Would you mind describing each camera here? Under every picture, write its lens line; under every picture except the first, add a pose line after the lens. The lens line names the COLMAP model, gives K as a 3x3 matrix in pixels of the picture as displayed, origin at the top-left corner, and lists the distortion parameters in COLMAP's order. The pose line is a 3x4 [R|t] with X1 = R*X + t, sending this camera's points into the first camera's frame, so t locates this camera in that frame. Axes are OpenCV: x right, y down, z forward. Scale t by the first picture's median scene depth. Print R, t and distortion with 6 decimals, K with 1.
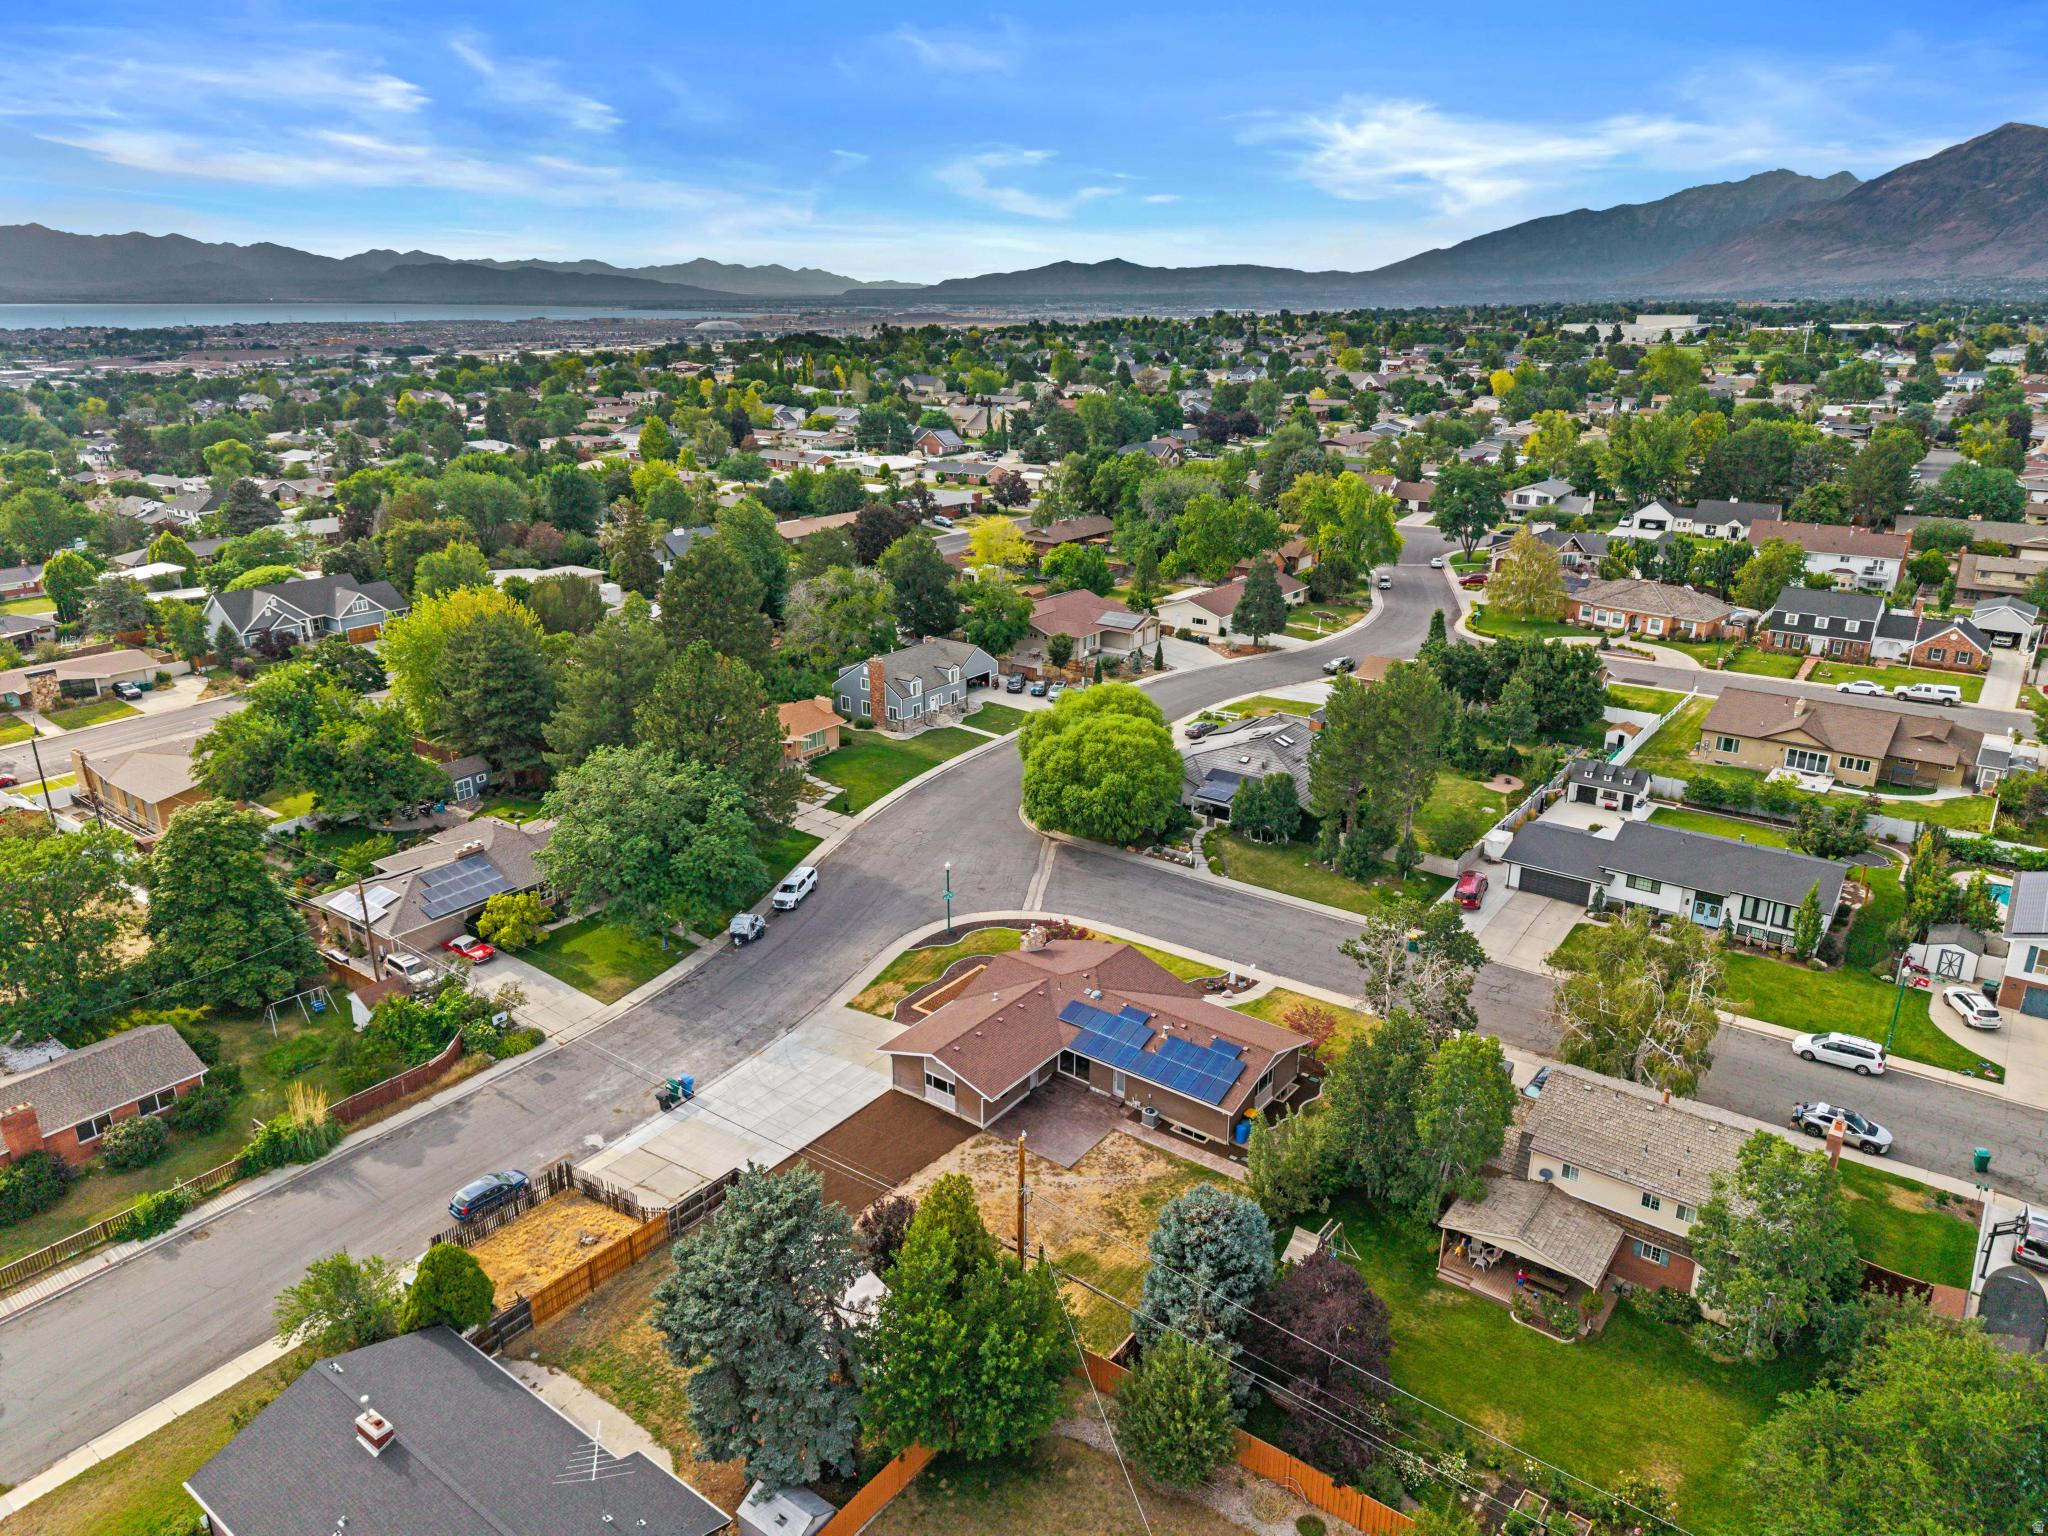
lens RADIAL K [[1355.1, 0, 1024.0], [0, 1355.1, 768.0], [0, 0, 1]] dist [0.009679, -0.001247]
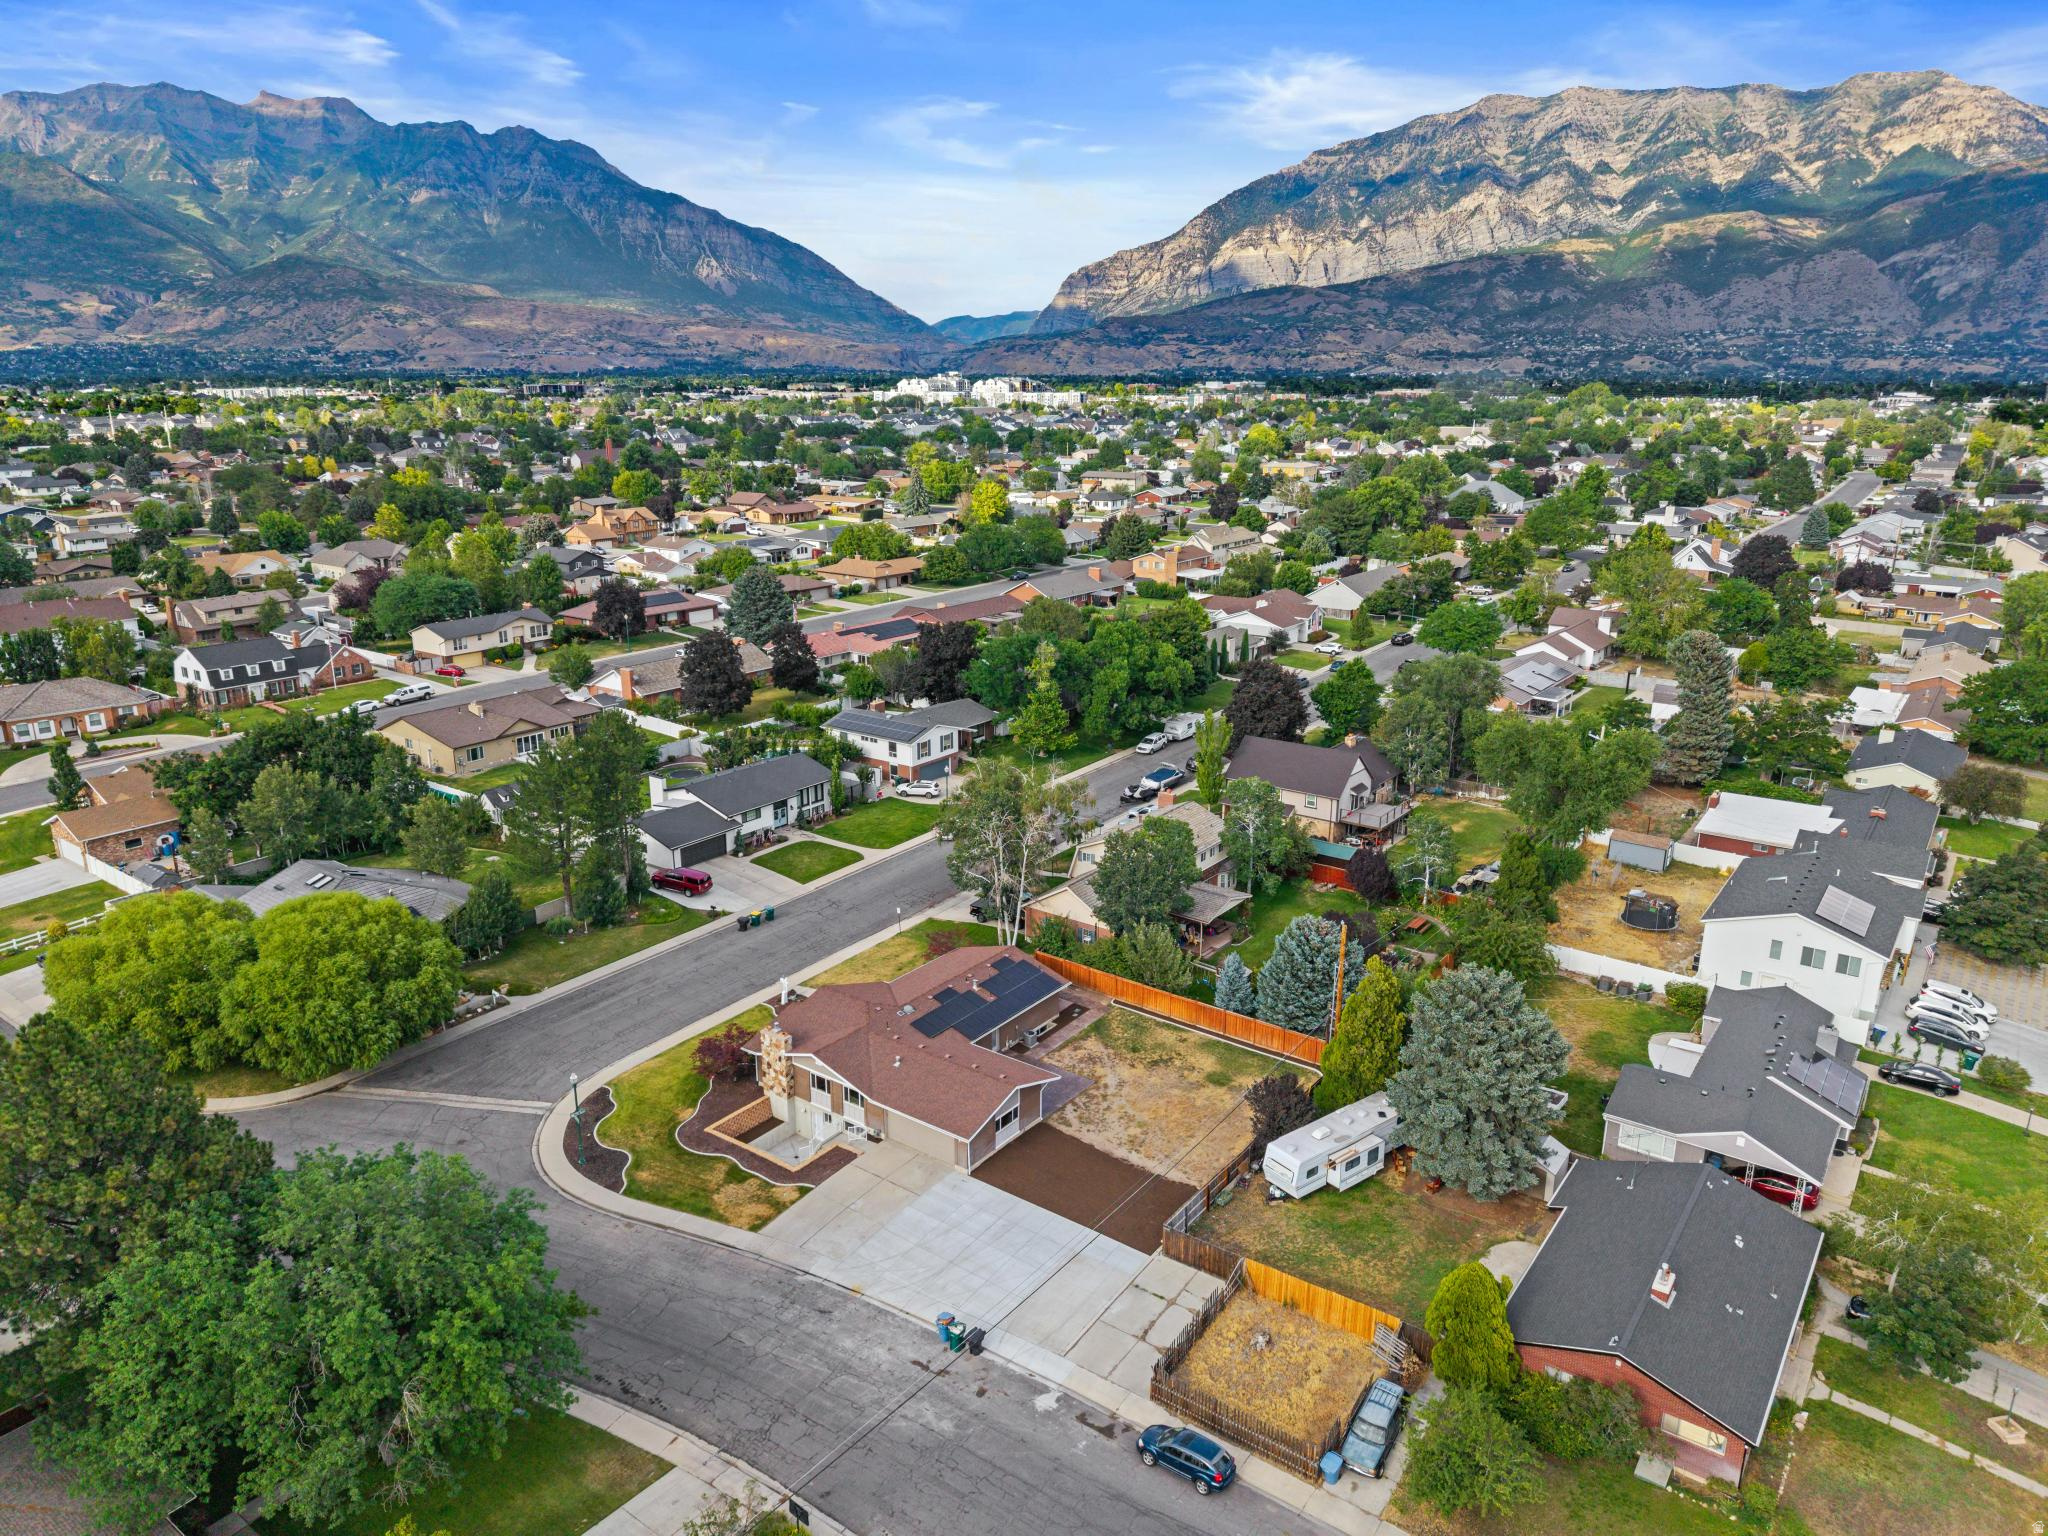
lens RADIAL K [[1355.1, 0, 1024.0], [0, 1355.1, 768.0], [0, 0, 1]] dist [0.009679, -0.001247]
pose [[-0.009719, -0.275586, 0.961227, -0.722047], [0.326874, 0.907587, 0.263513, -0.197261], [-0.945018, 0.316761, 0.081261, 0.625202]]
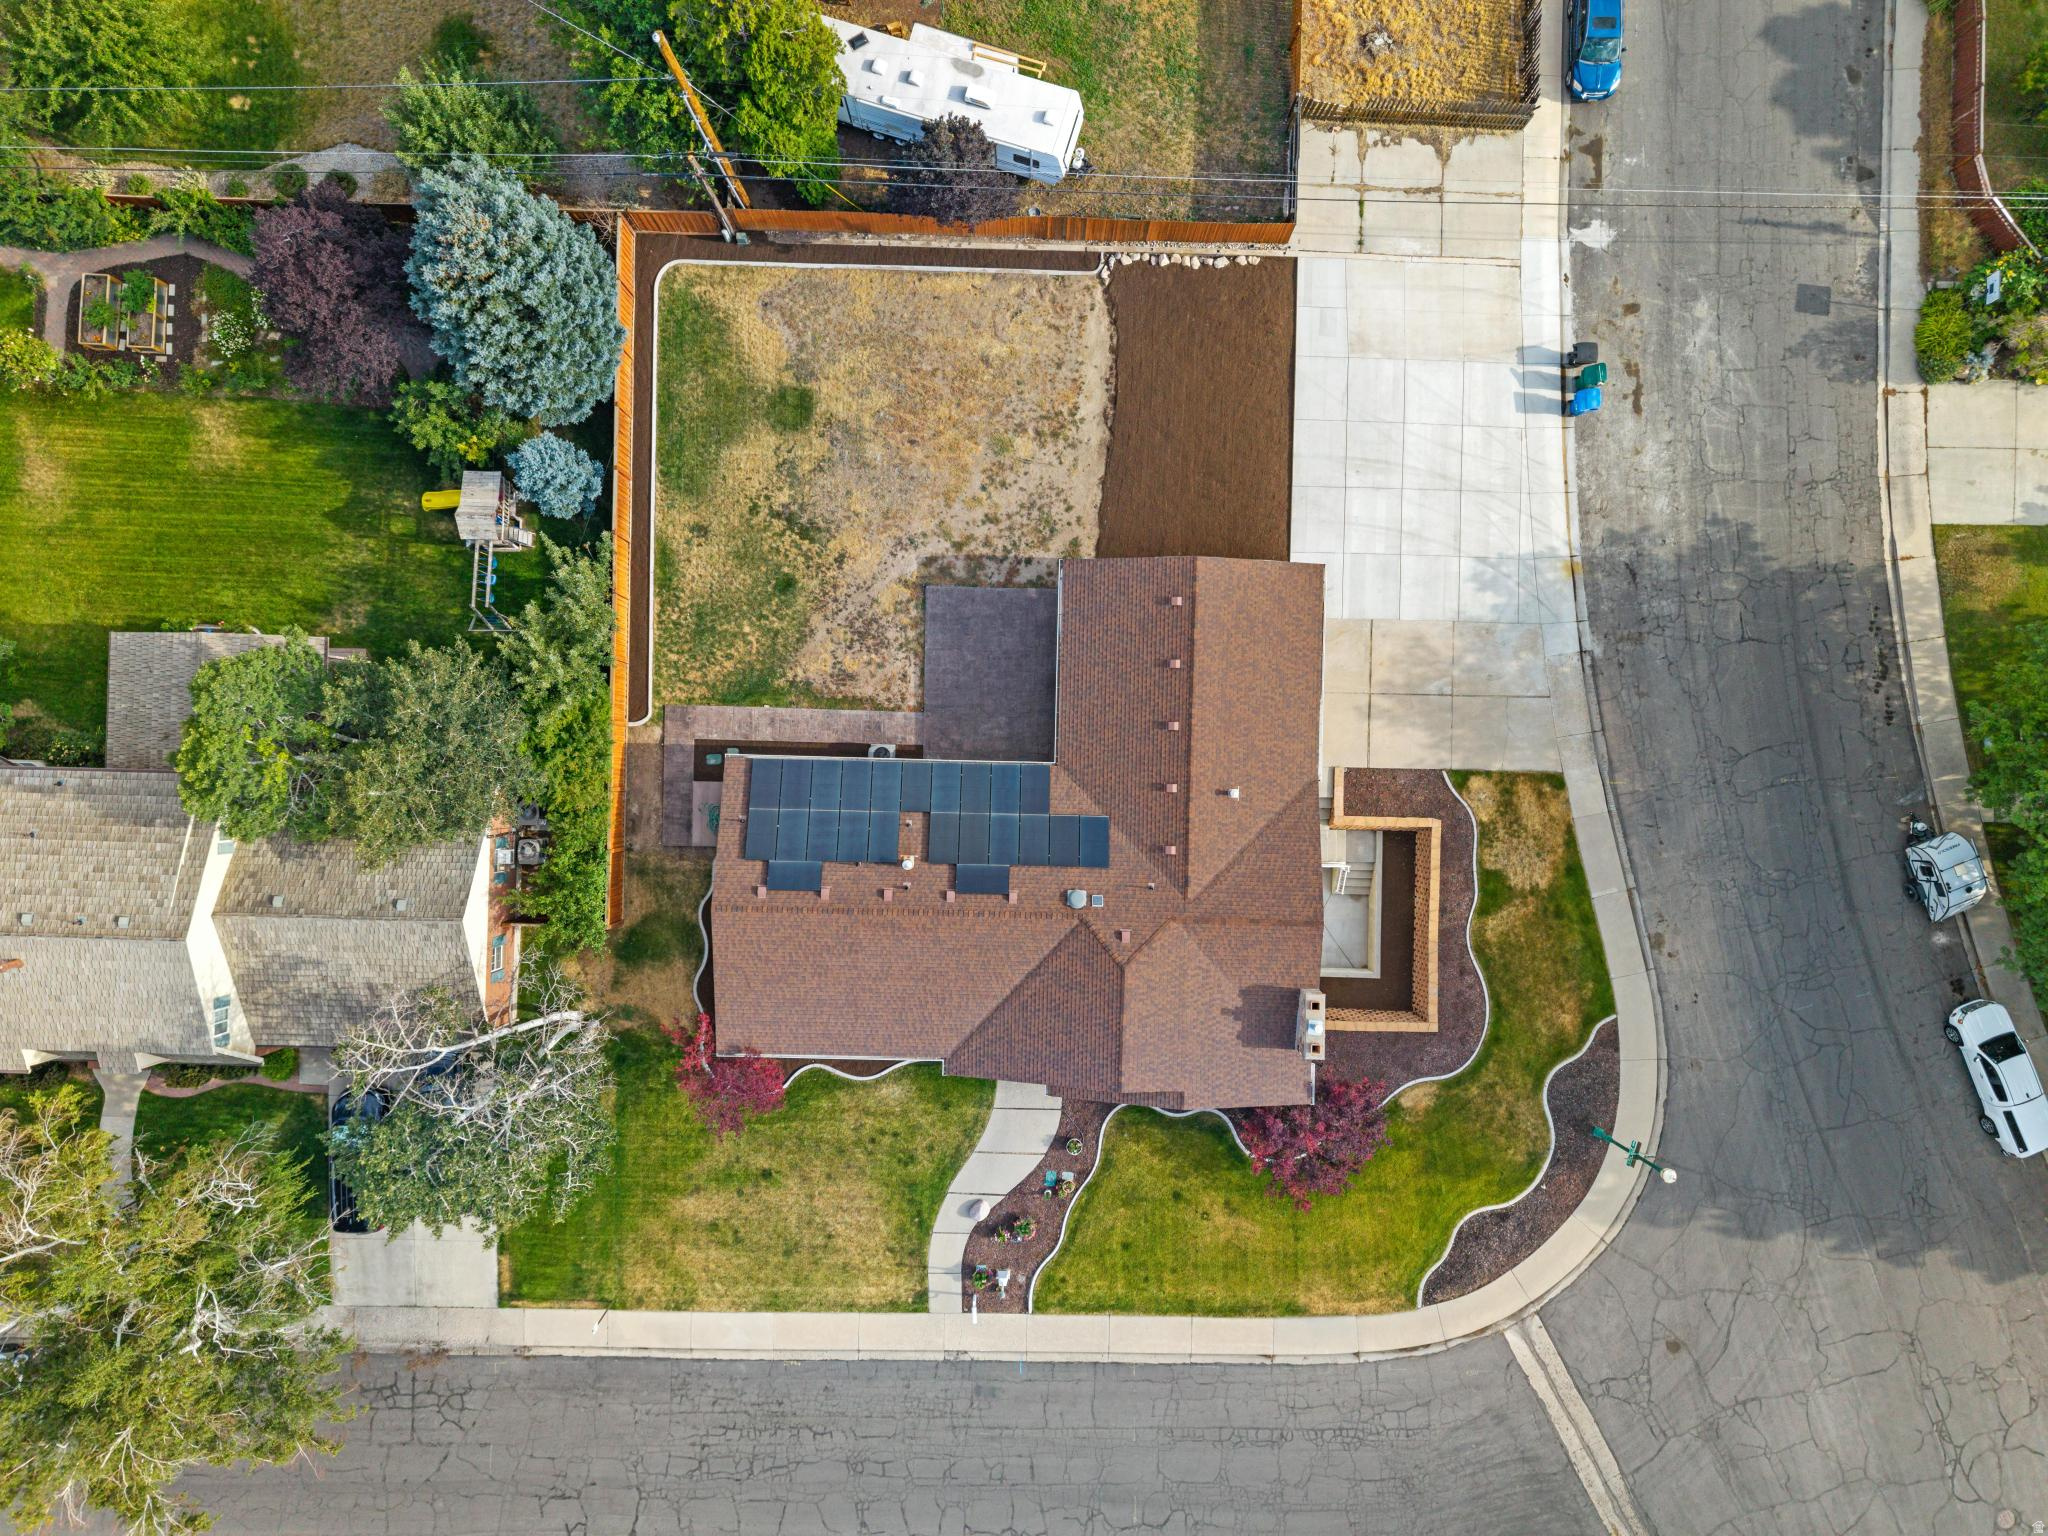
lens RADIAL K [[1374.0, 0, 1028.0], [0, 1374.0, 754.3], [0, 0, 1]] dist [0.014003, 0.001605]
pose [[-0.811203, 0.584719, -0.007259, 0.032696], [-0.199406, -0.264932, 0.943424, -0.257070], [0.549715, 0.766756, 0.331510, 0.619720]]
